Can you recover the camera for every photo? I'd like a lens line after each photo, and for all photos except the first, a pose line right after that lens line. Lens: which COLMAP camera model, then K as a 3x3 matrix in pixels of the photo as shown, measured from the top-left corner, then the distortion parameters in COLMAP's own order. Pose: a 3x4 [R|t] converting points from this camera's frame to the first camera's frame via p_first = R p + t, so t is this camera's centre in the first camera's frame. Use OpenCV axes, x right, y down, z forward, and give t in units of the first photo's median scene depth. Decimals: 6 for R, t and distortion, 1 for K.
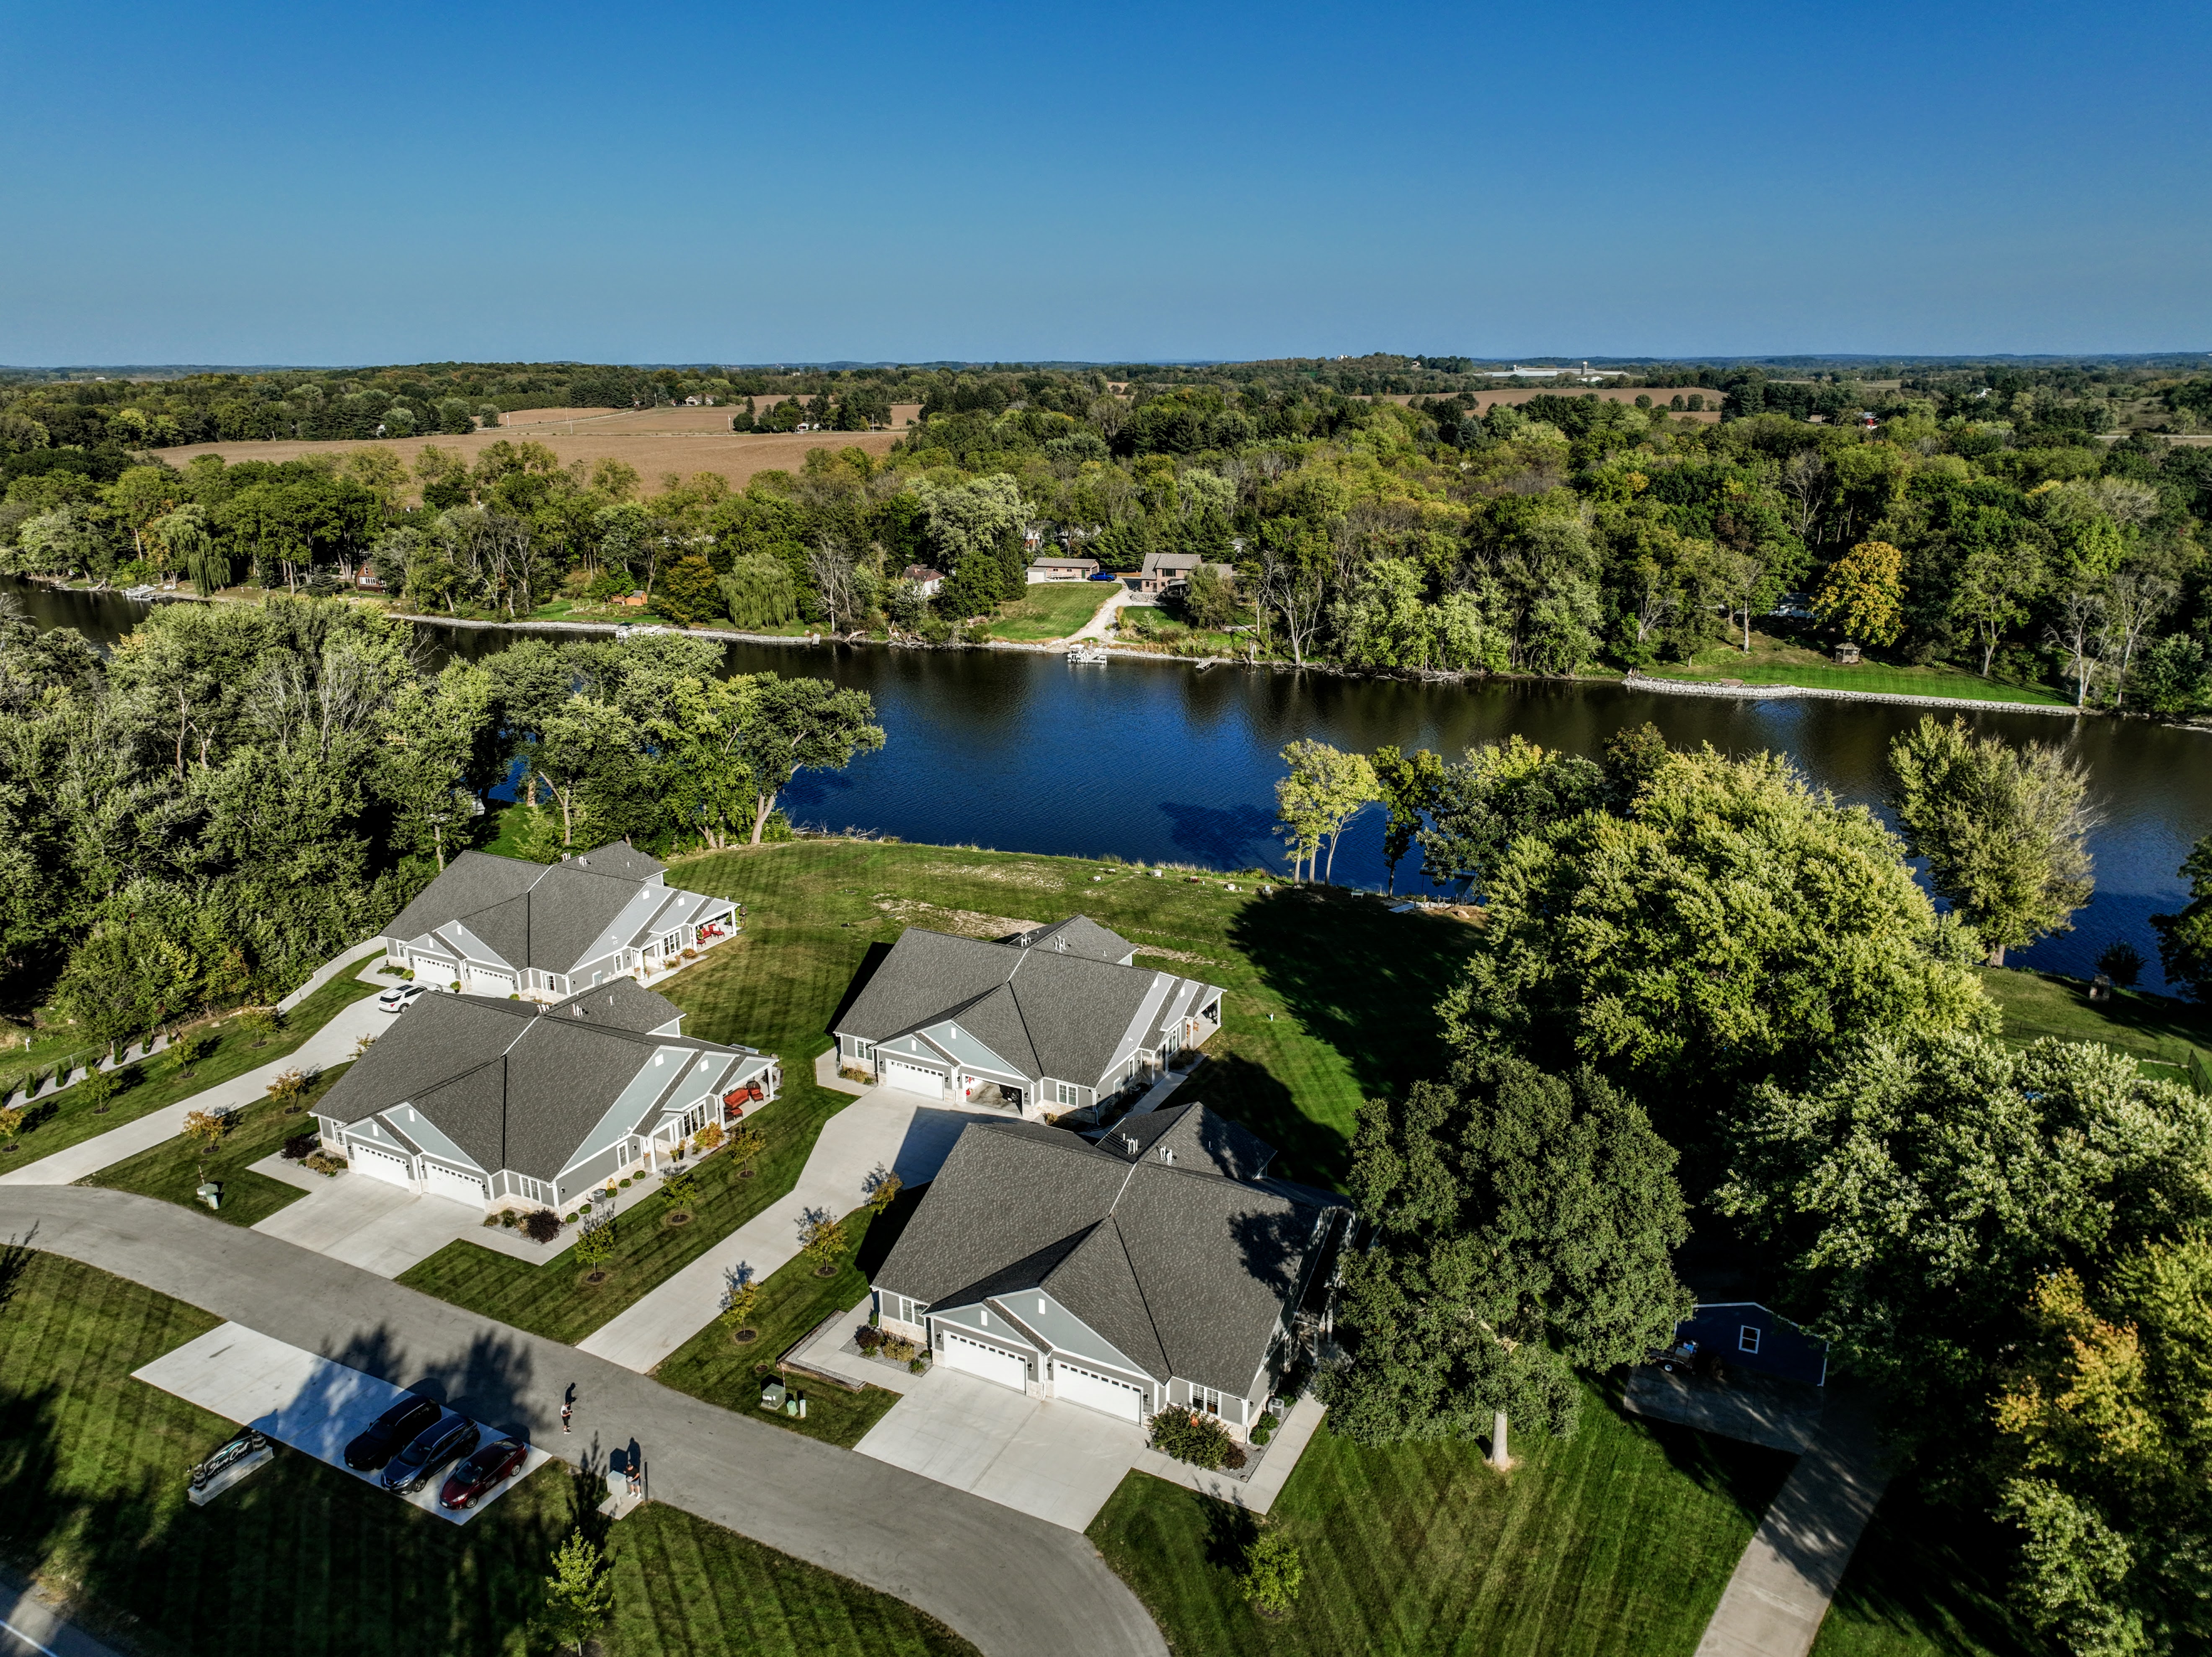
lens RADIAL K [[1554.1, 0, 1107.3], [0, 1554.1, 824.3], [0, 0, 1]] dist [-0.003076, 0.016010]
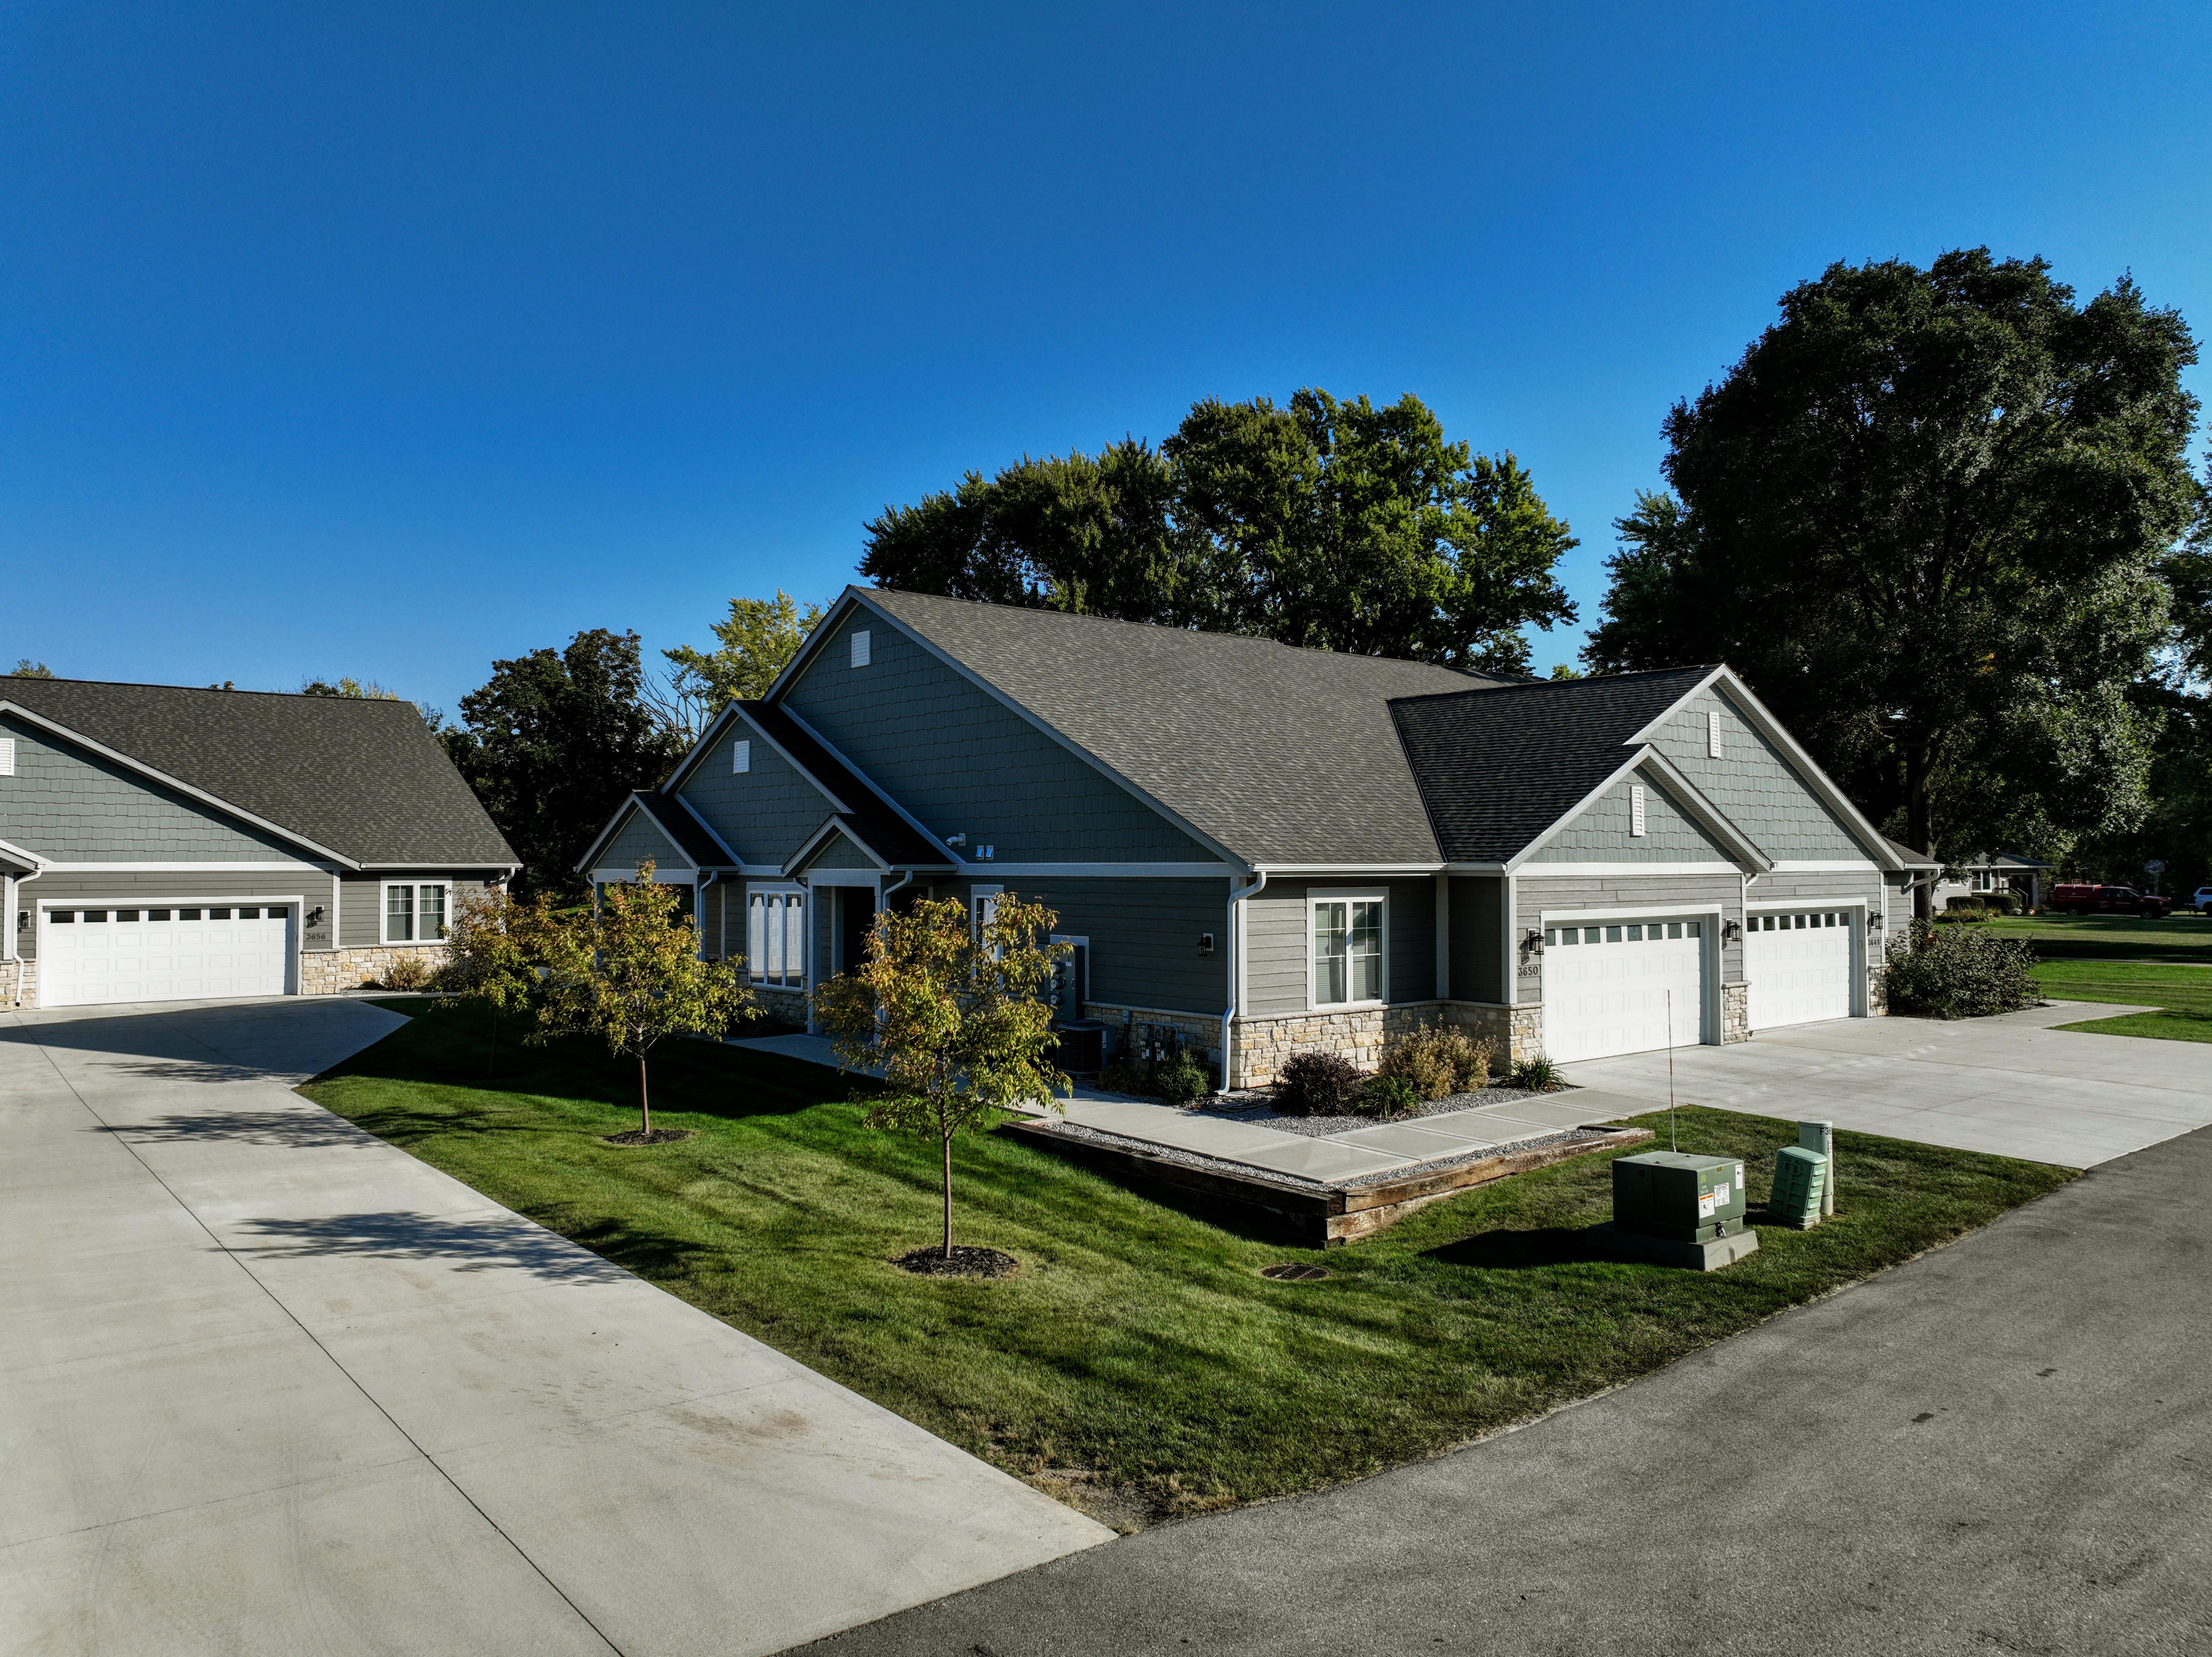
lens RADIAL K [[1554.1, 0, 1110.0], [0, 1554.1, 812.5], [0, 0, 1]] dist [-0.003076, 0.016010]
pose [[0.381866, 0.037293, 0.923465, -0.116007], [0.265723, 0.952567, -0.148348, 0.097278], [-0.885195, 0.302035, 0.353843, 0.285008]]
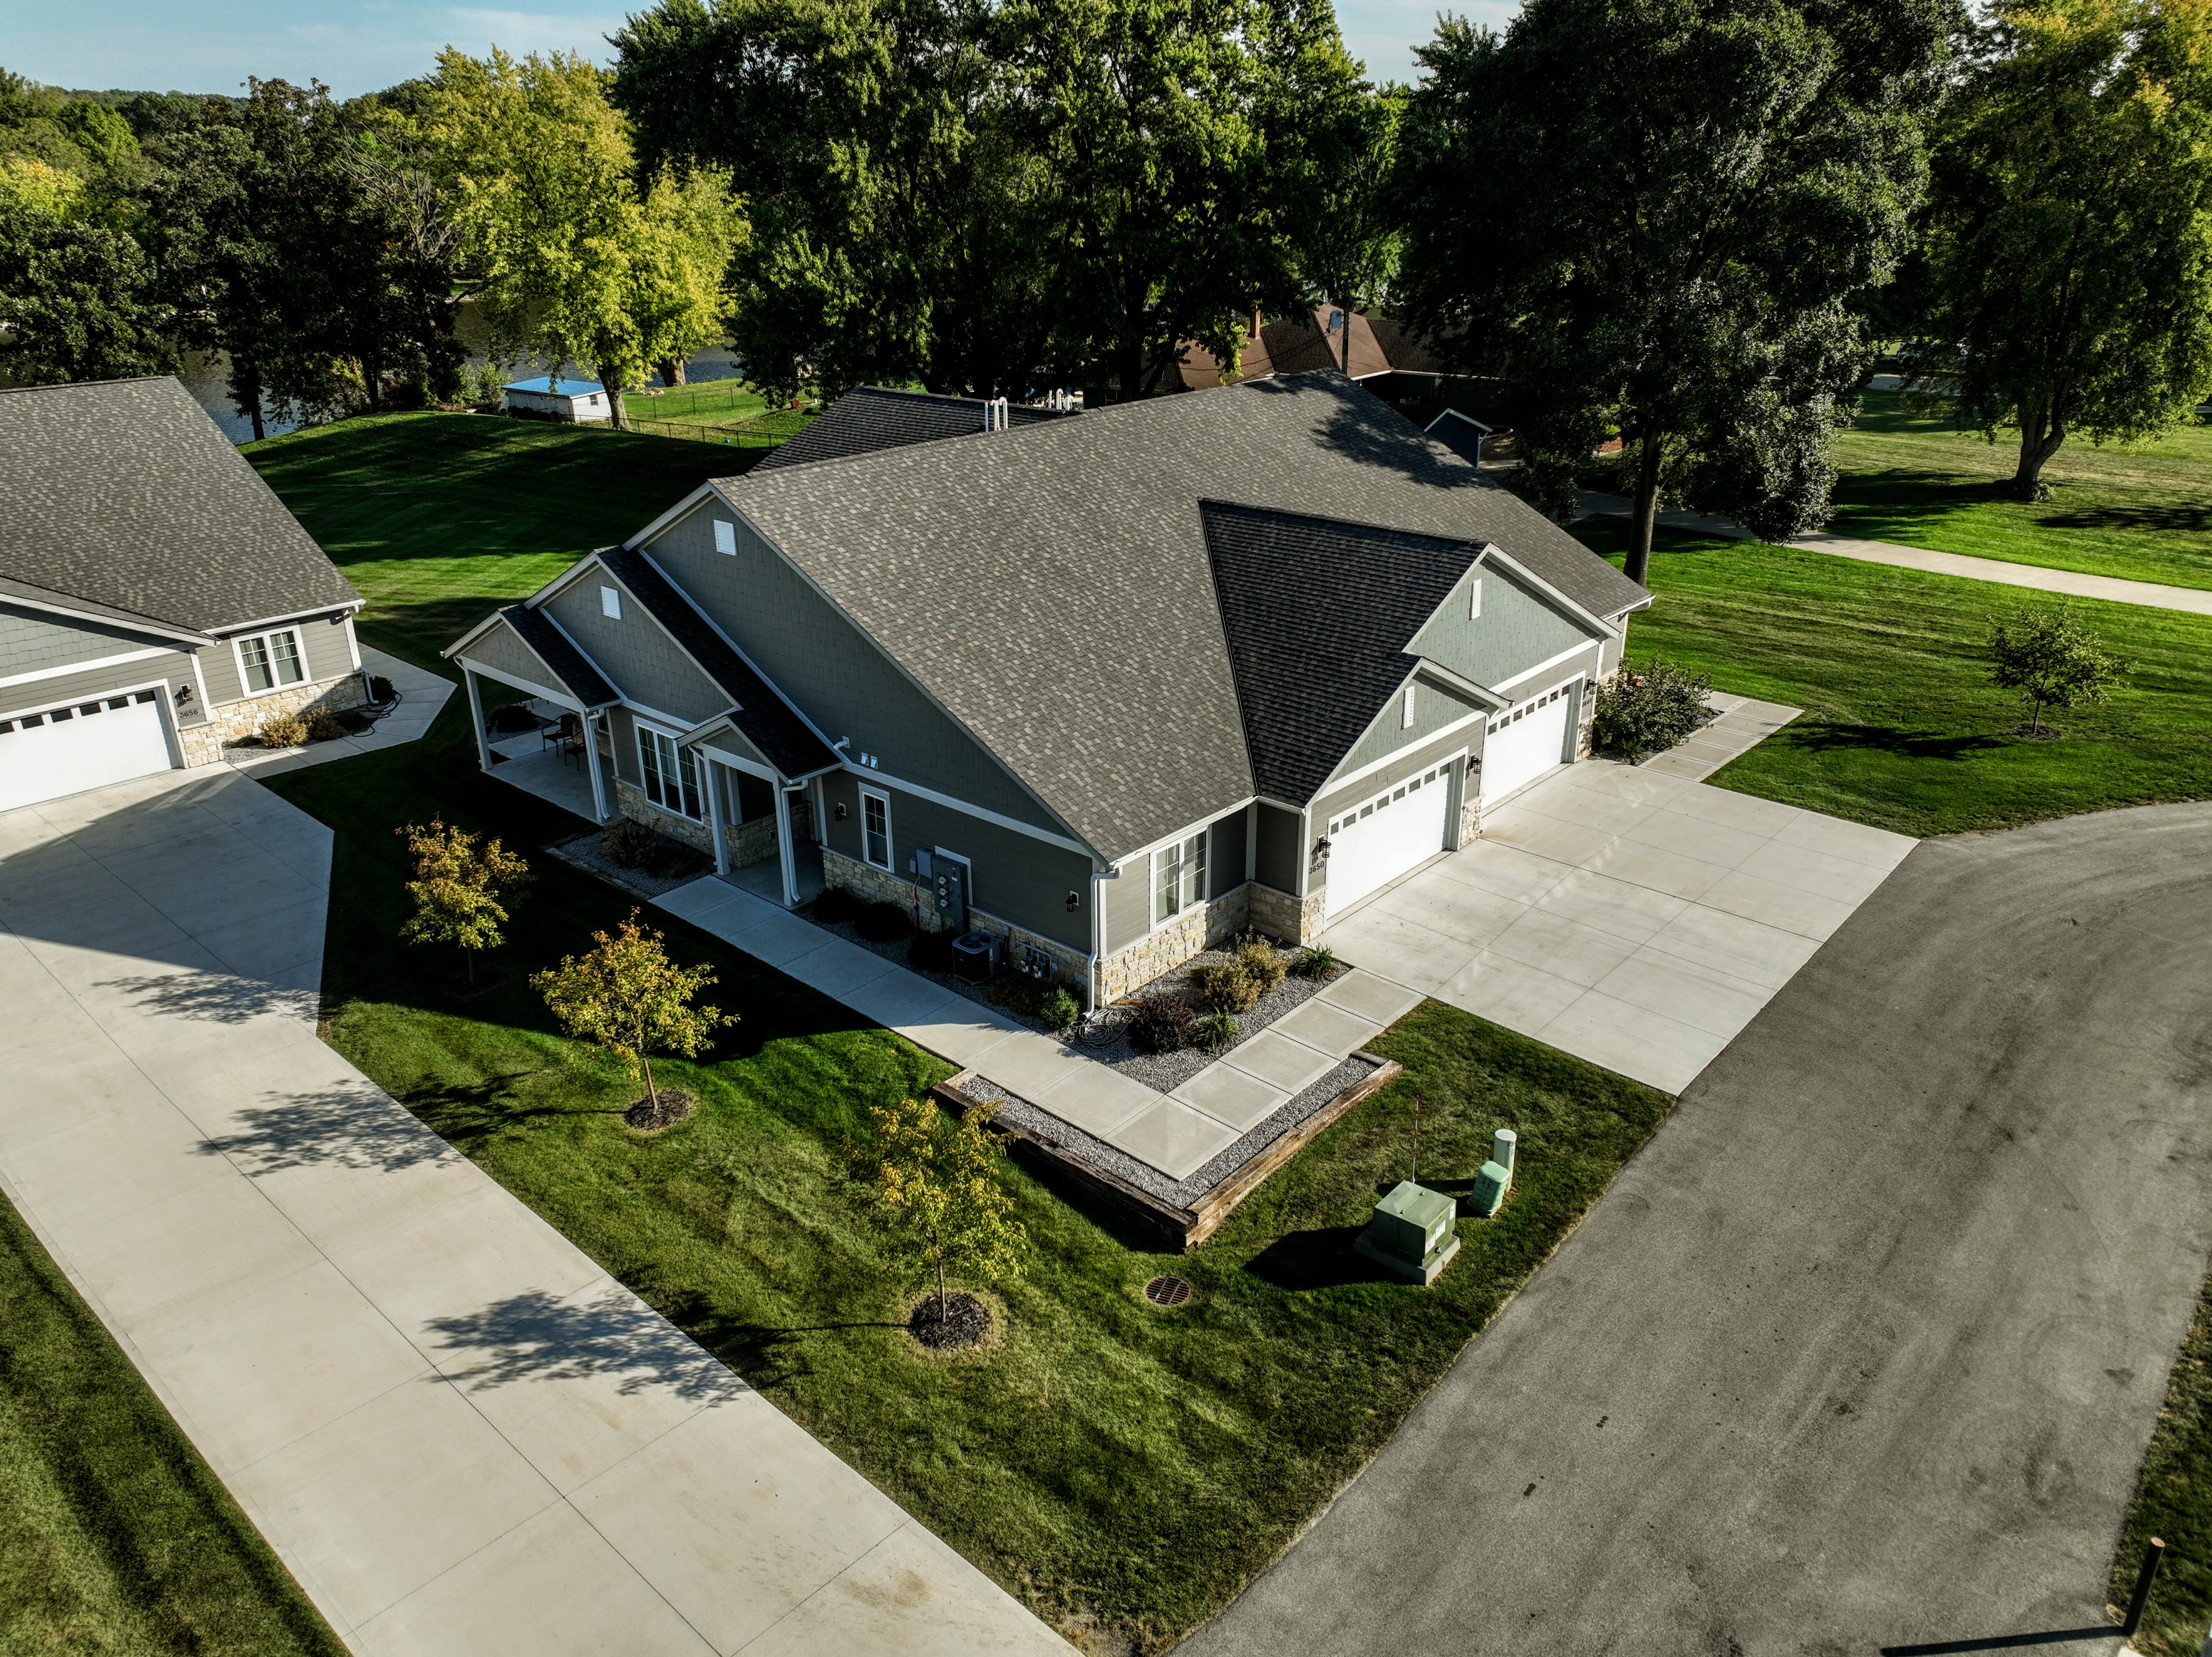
lens RADIAL K [[1554.1, 0, 1110.2], [0, 1554.1, 817.0], [0, 0, 1]] dist [-0.003076, 0.016010]
pose [[0.237482, -0.372454, 0.897152, -0.127573], [0.288781, 0.908887, 0.300883, 0.060542], [-0.927474, 0.187626, 0.323402, 0.275475]]
